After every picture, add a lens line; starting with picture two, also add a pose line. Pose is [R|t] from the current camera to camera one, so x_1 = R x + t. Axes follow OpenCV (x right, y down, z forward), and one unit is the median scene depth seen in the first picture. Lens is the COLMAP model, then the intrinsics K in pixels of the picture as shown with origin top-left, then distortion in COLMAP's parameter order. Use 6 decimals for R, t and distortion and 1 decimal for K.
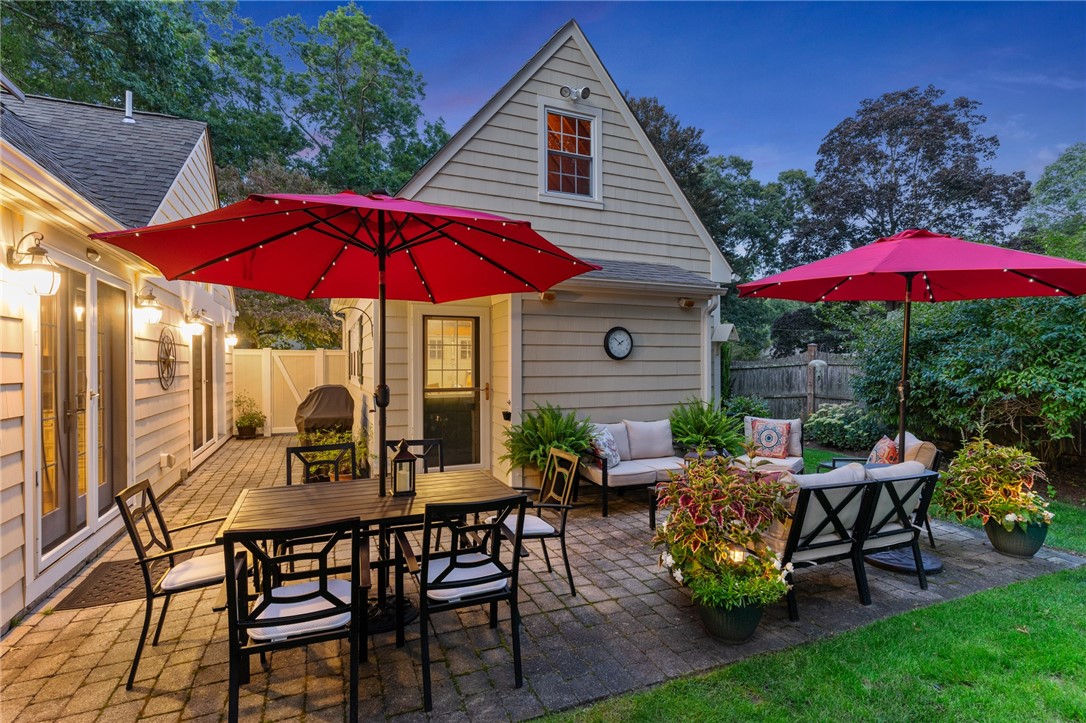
lens RADIAL K [[521.4, 0, 542.9], [0, 521.4, 366.9], [0, 0, 1]] dist [0.002713, 0.000350]
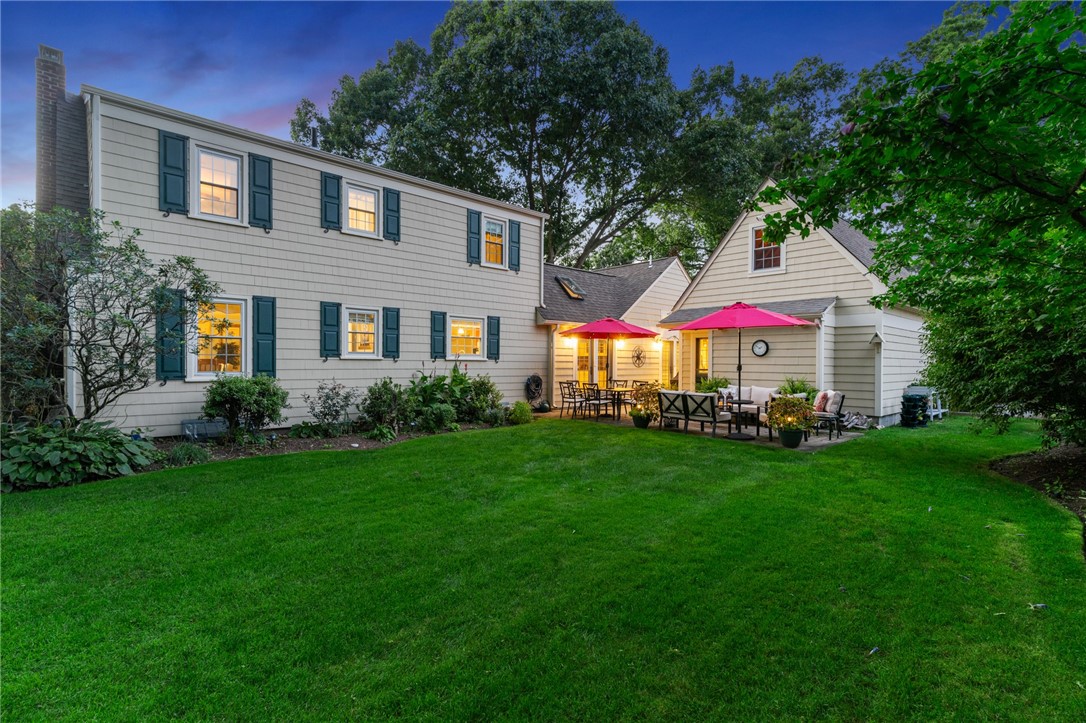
lens RADIAL K [[521.4, 0, 543.6], [0, 521.4, 362.9], [0, 0, 1]] dist [0.002713, 0.000350]
pose [[0.350426, 0.008776, -0.936549, 1.568232], [-0.005002, 0.999959, 0.007499, 0.000722], [0.936577, 0.002057, 0.350456, -0.431727]]
